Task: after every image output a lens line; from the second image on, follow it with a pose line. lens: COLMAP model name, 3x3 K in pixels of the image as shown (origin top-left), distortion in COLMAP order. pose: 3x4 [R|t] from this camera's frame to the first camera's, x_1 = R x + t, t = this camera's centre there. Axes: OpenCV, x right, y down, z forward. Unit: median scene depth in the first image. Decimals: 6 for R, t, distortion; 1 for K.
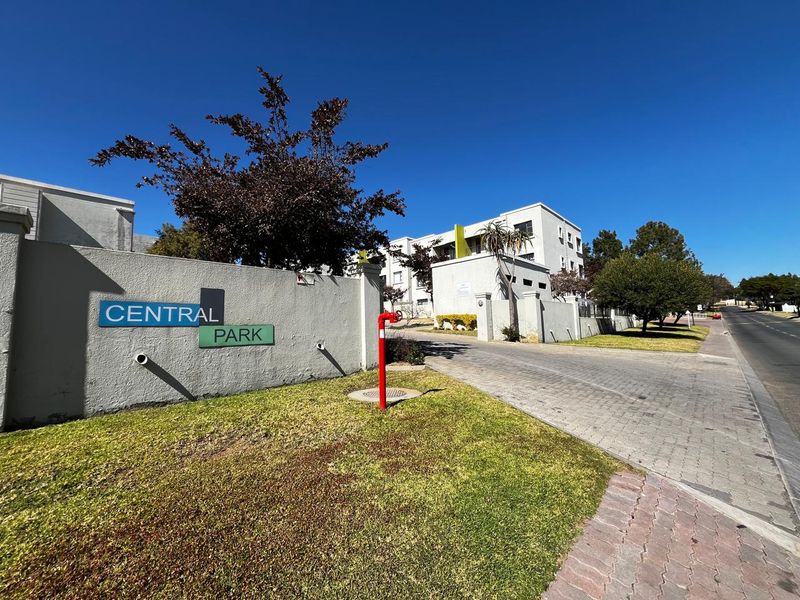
lens RADIAL K [[323.0, 0, 400.0], [0, 323.0, 300.0], [0, 0, 1]] dist [-0.000396, -0.000369]
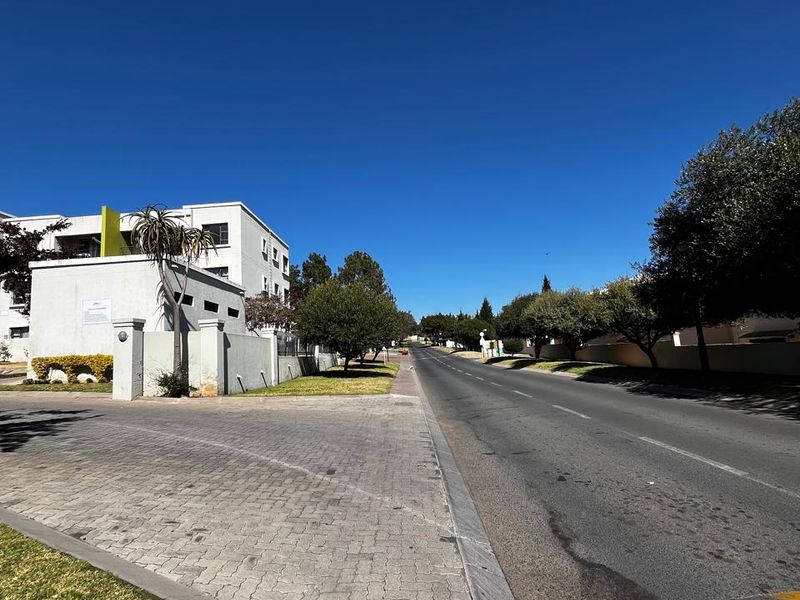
lens RADIAL K [[401.8, 0, 400.0], [0, 401.8, 300.0], [0, 0, 1]] dist [0.038733, 0.000072]
pose [[0.721880, 0.076765, 0.687747, 0.087726], [-0.022630, 0.995915, -0.087410, -0.001469], [-0.691648, 0.047536, 0.720668, 0.093218]]
